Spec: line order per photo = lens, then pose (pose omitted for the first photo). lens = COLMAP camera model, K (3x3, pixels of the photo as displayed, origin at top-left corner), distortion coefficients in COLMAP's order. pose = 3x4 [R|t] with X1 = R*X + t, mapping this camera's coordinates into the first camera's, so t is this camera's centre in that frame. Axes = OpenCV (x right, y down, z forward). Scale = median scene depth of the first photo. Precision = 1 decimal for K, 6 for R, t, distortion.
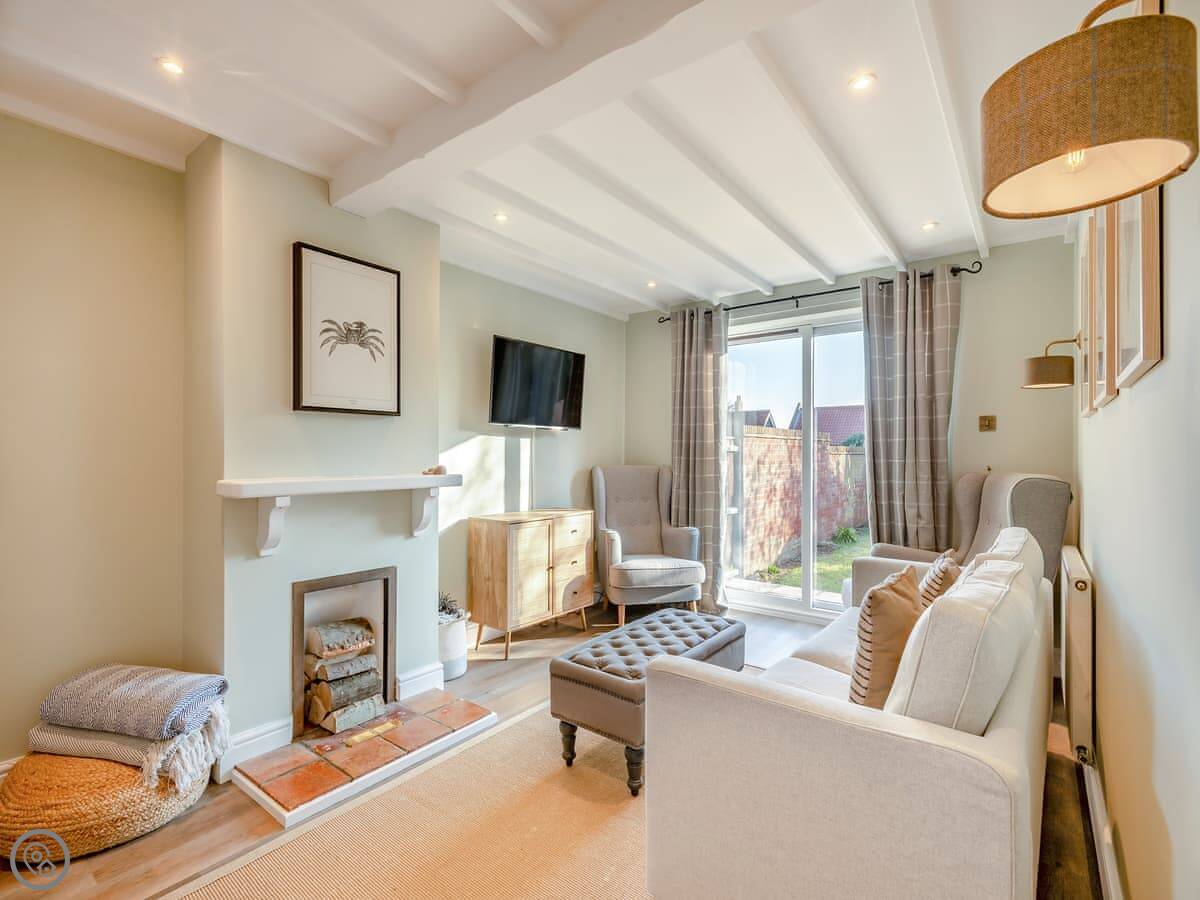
lens RADIAL K [[572.8, 0, 599.2], [0, 572.8, 452.1], [0, 0, 1]] dist [0.007770, -0.000375]
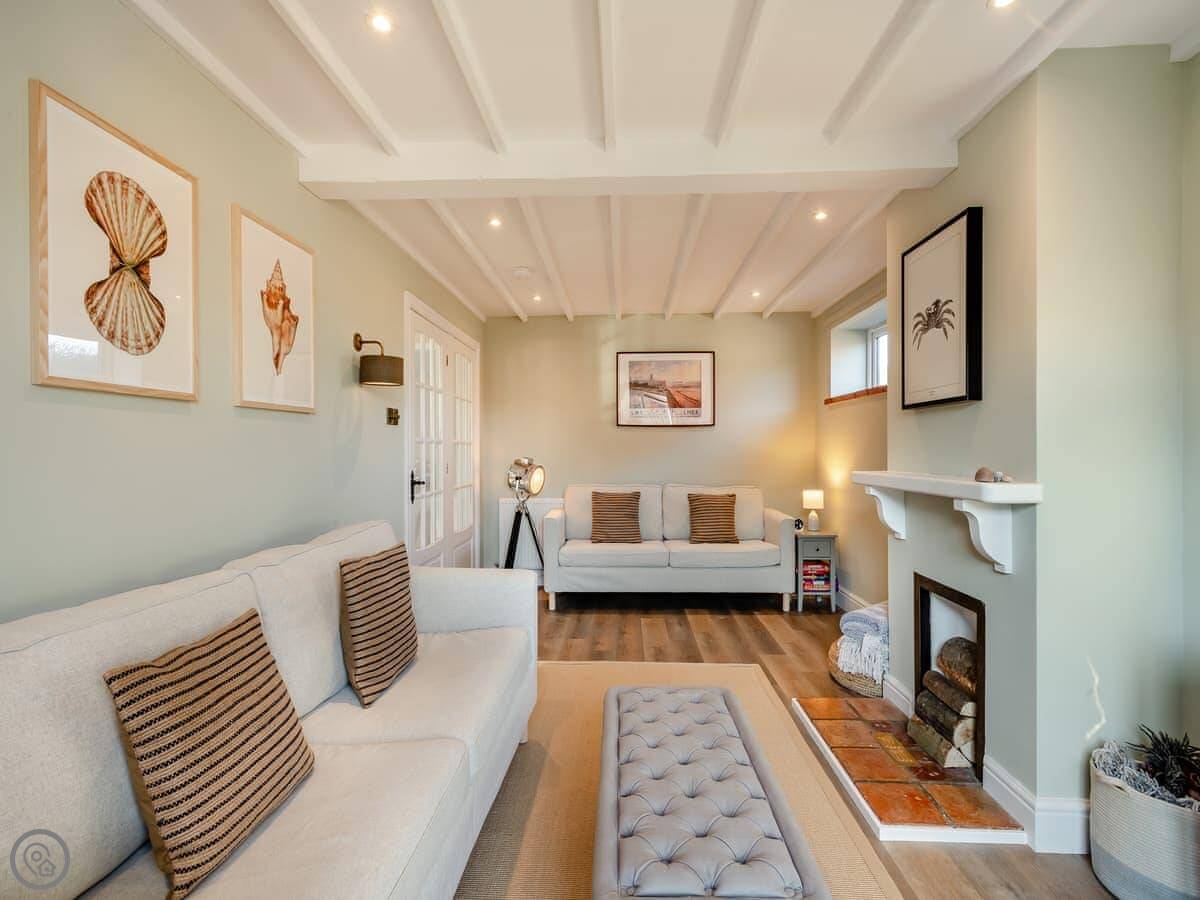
lens RADIAL K [[572.8, 0, 600.1], [0, 572.8, 450.1], [0, 0, 1]] dist [0.007770, -0.000375]
pose [[-0.821110, -0.000926, -0.570770, 0.508503], [0.001945, 0.999988, -0.004421, 0.005652], [0.570767, -0.004741, -0.821098, 1.423887]]
